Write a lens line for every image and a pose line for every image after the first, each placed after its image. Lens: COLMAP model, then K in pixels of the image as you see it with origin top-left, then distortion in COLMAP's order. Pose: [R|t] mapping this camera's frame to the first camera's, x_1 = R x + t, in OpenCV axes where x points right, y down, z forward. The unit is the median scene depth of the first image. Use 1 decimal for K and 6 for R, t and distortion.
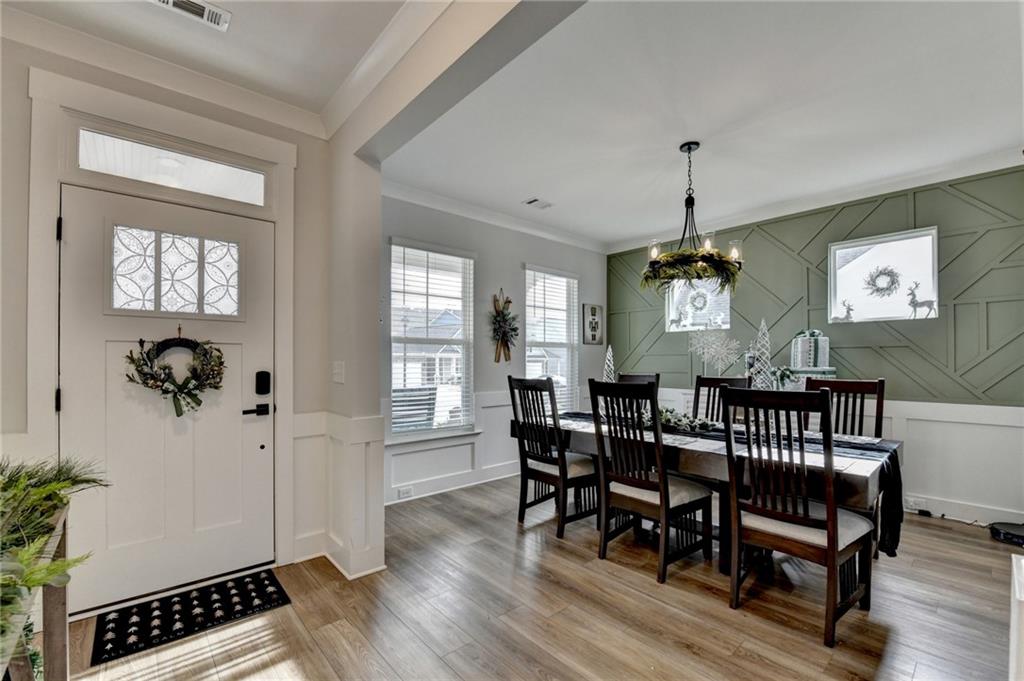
lens RADIAL K [[433.9, 0, 498.3], [0, 433.9, 358.8], [0, 0, 1]] dist [-0.014159, -0.000446]
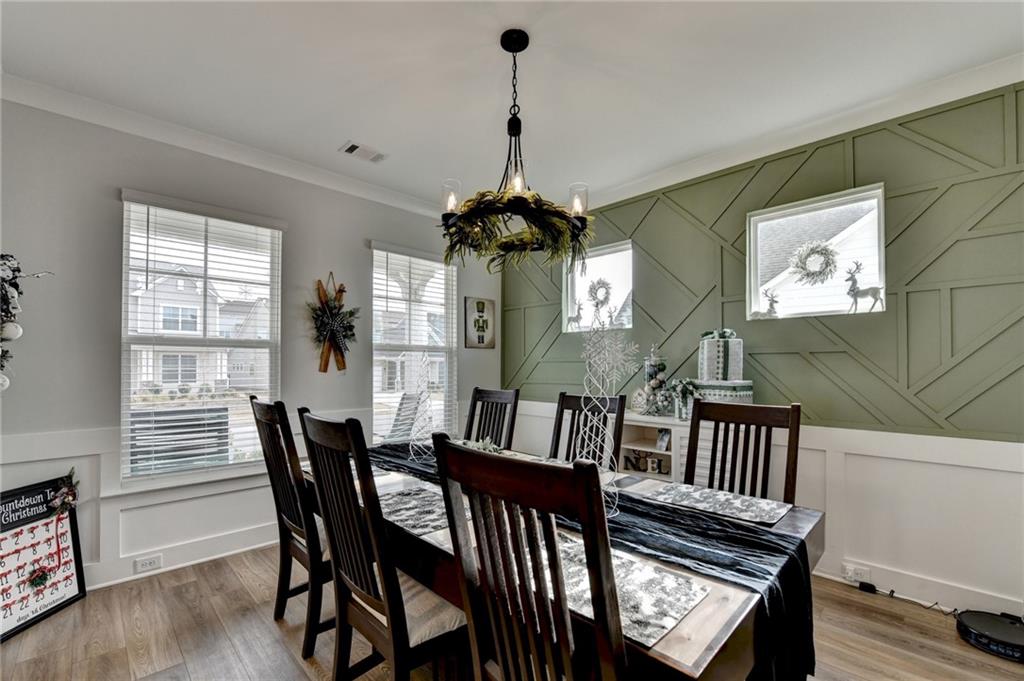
lens RADIAL K [[437.1, 0, 505.8], [0, 437.1, 361.3], [0, 0, 1]] dist [-0.014314, -0.000581]
pose [[0.997902, 0.001263, 0.064734, 0.310374], [-0.001015, 0.999992, -0.003873, -0.008735], [-0.064738, 0.003799, 0.997895, 0.284996]]
